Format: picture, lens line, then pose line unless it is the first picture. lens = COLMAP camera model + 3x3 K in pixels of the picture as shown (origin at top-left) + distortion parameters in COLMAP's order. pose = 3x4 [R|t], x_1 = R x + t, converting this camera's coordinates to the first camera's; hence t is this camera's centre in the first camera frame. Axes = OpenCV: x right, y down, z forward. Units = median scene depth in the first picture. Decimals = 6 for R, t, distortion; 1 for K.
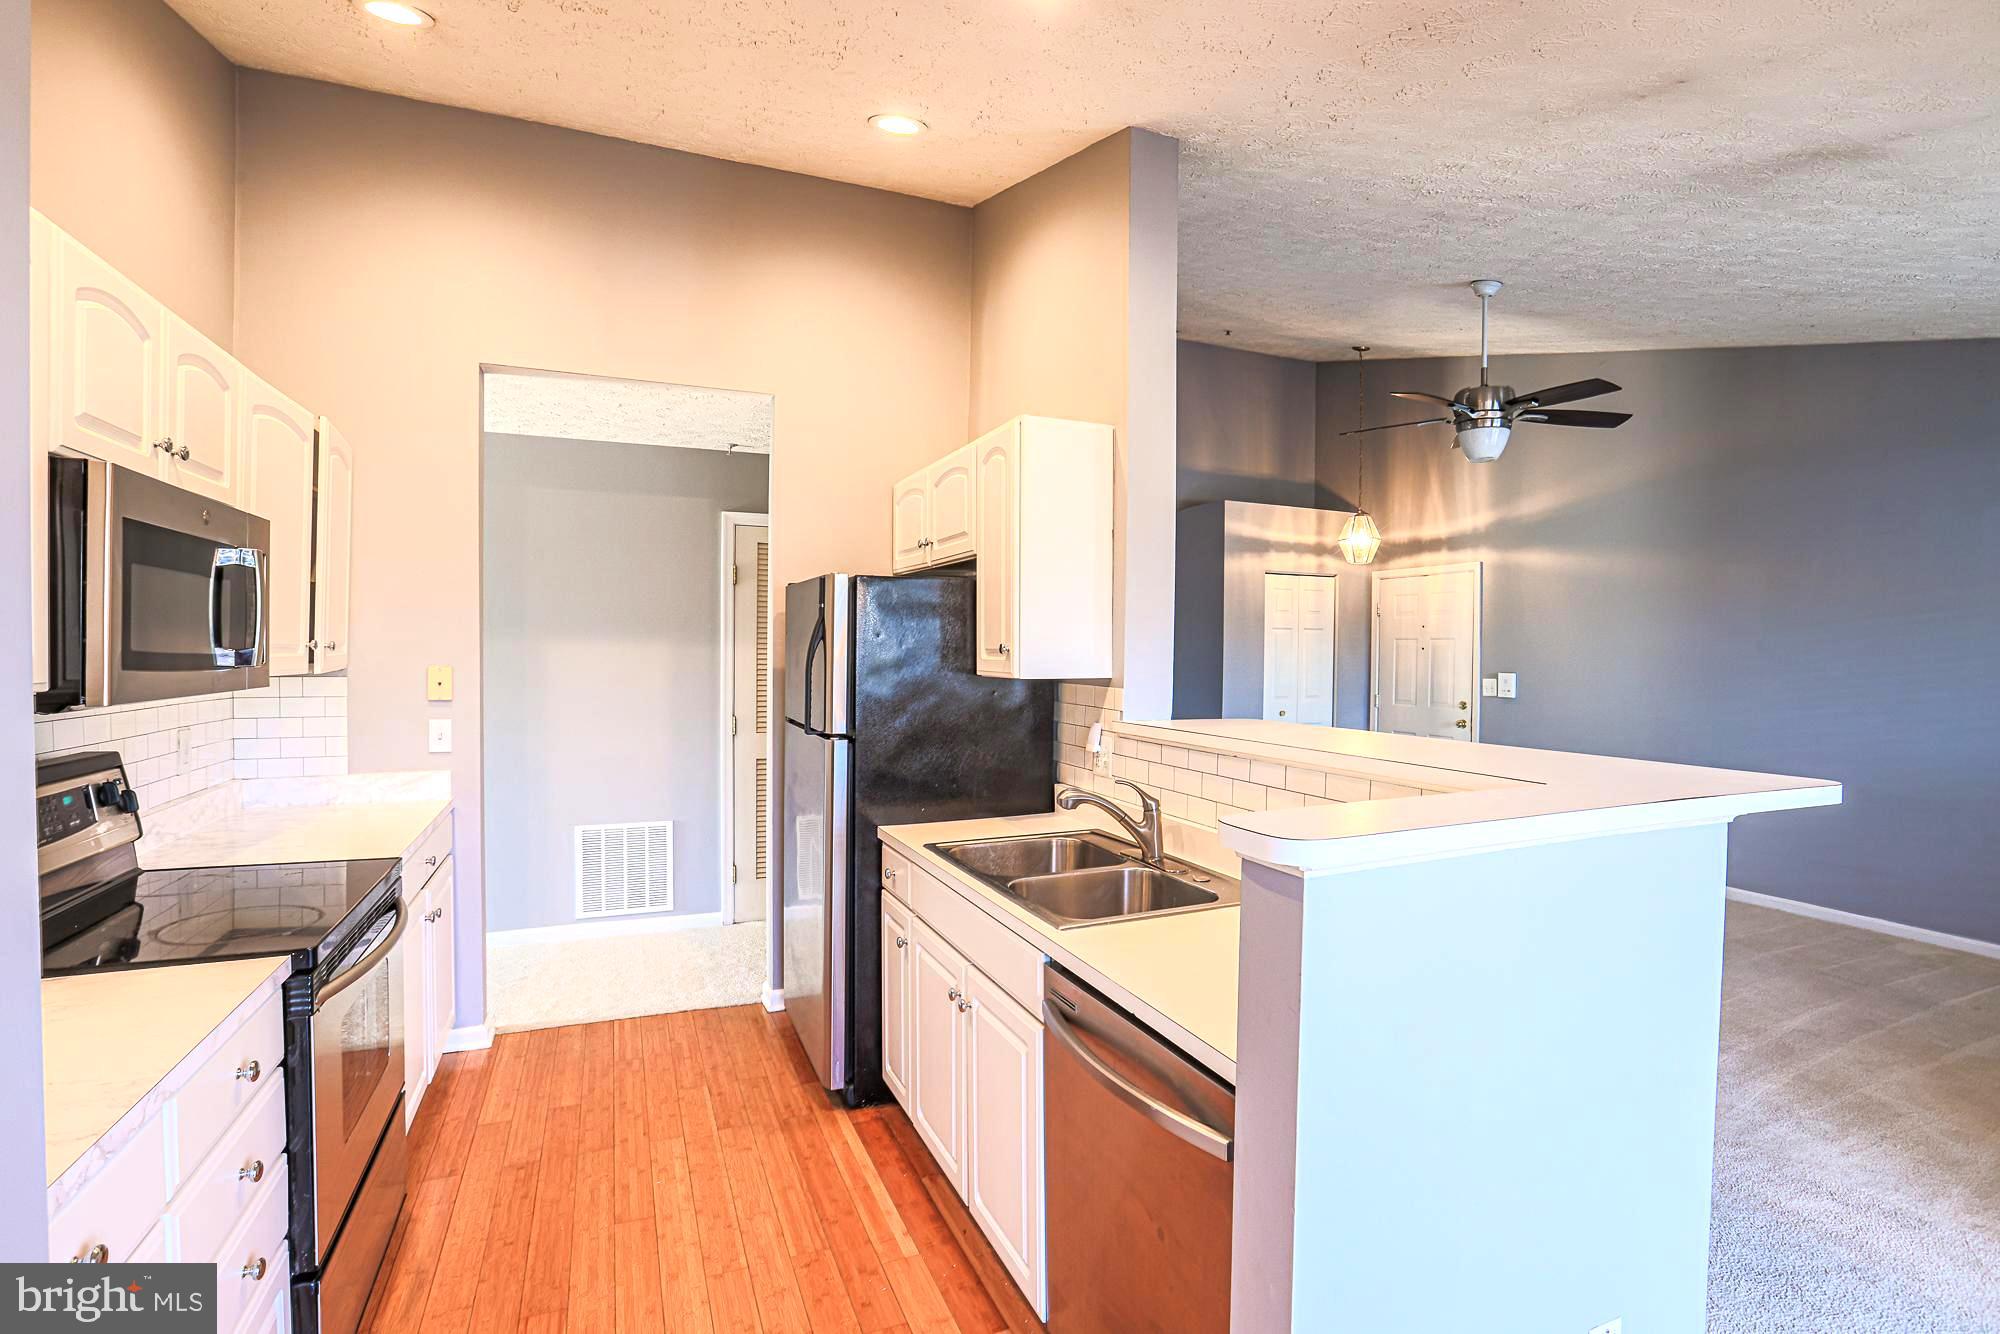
lens RADIAL K [[922.7, 0, 1000.0], [0, 922.7, 667.0], [0, 0, 1]] dist [-0.055882, 0.021054]
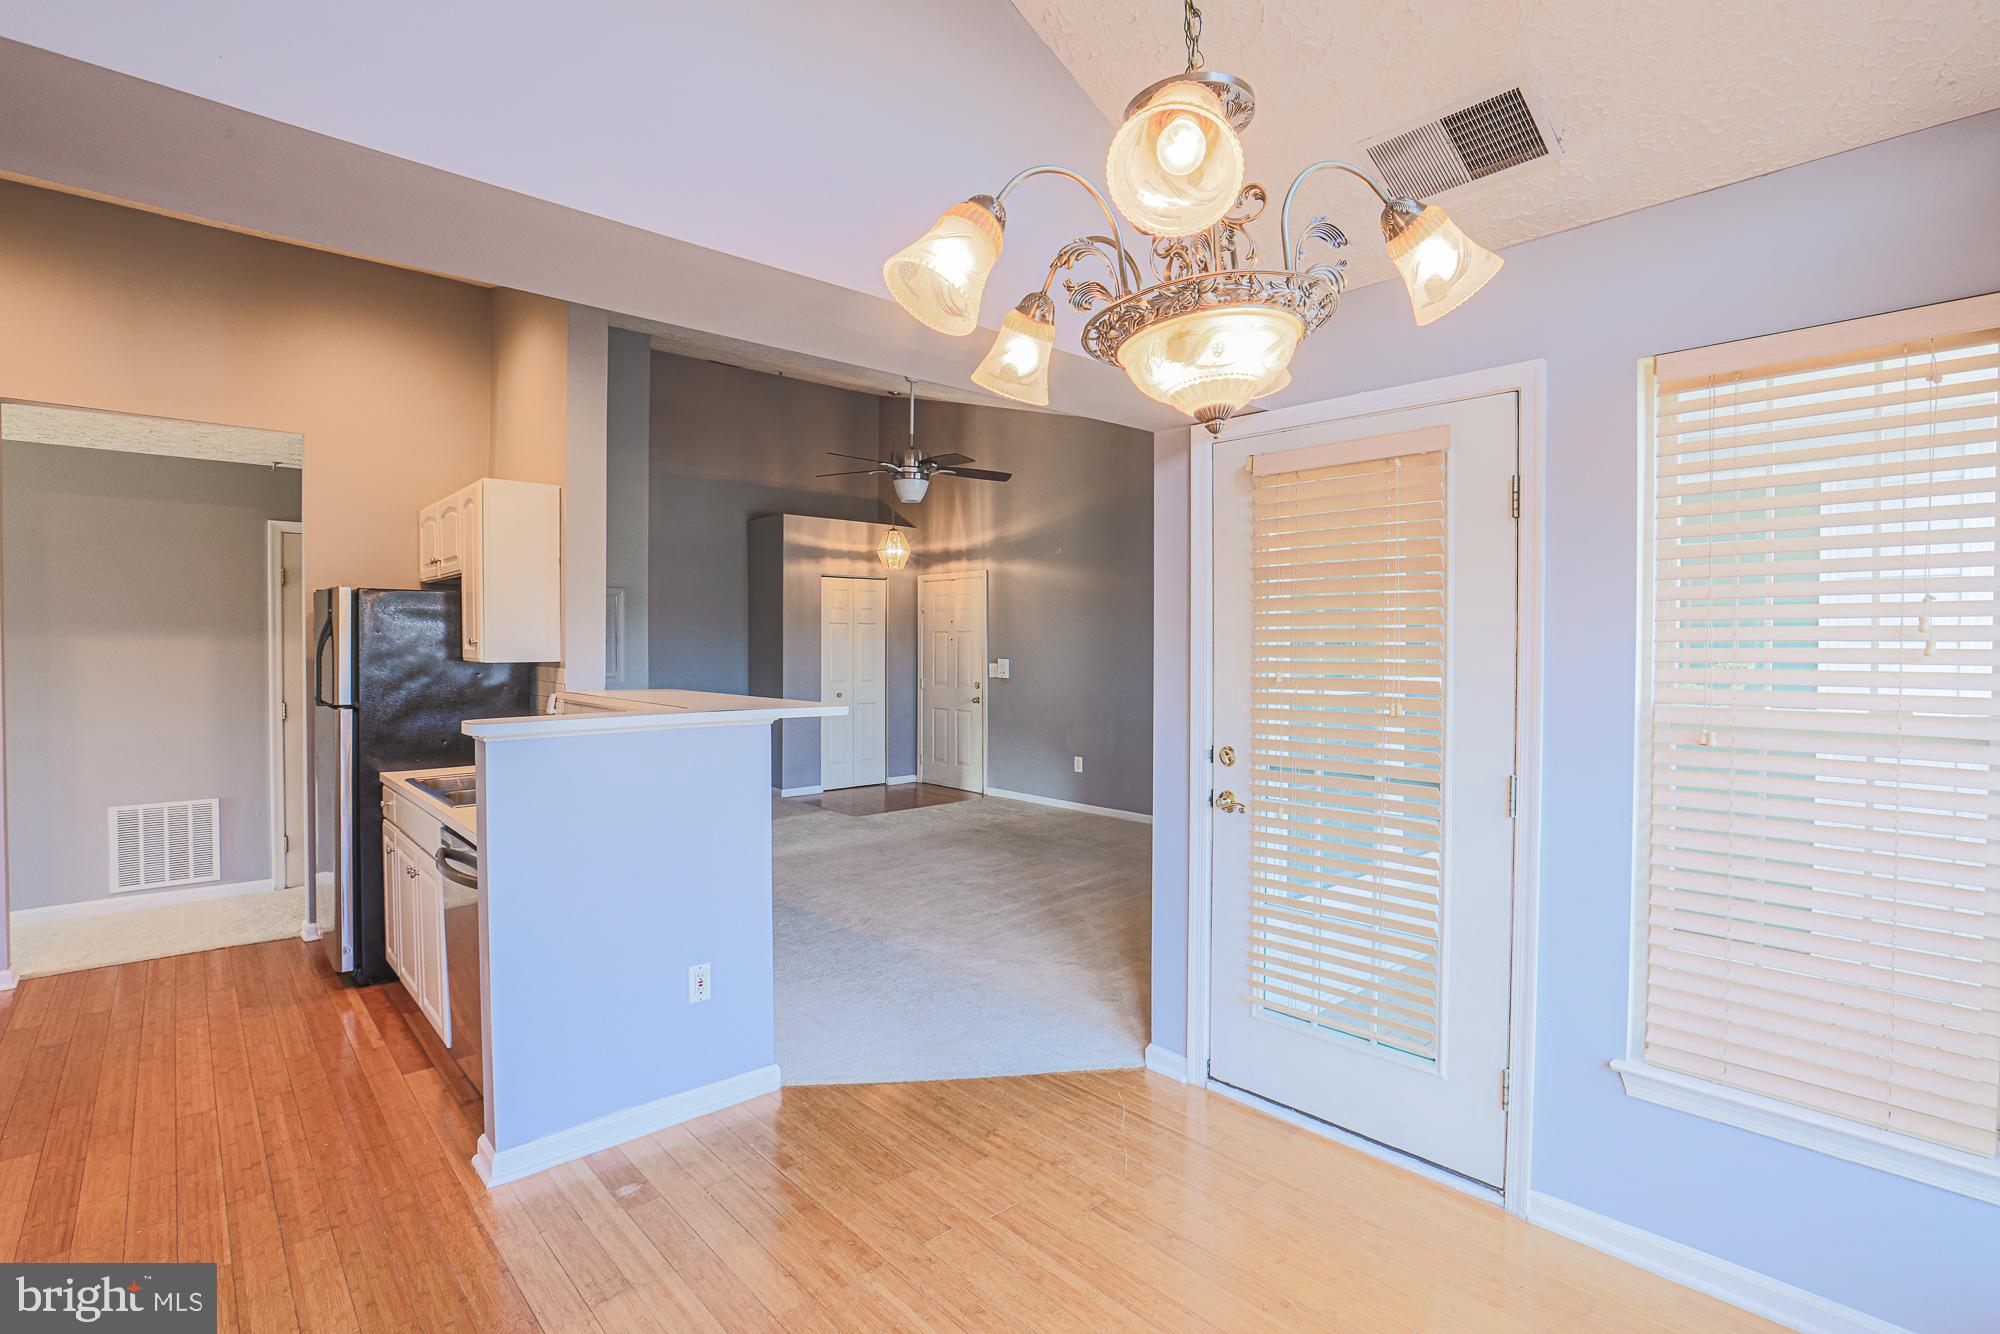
lens RADIAL K [[952.7, 0, 1005.2], [0, 952.7, 658.5], [0, 0, 1]] dist [-0.056327, 0.019011]
pose [[0.945546, -0.010216, 0.325327, 0.273797], [0.010700, 0.999943, 0.000302, 0.013088], [-0.325311, 0.003195, 0.945602, -0.552670]]
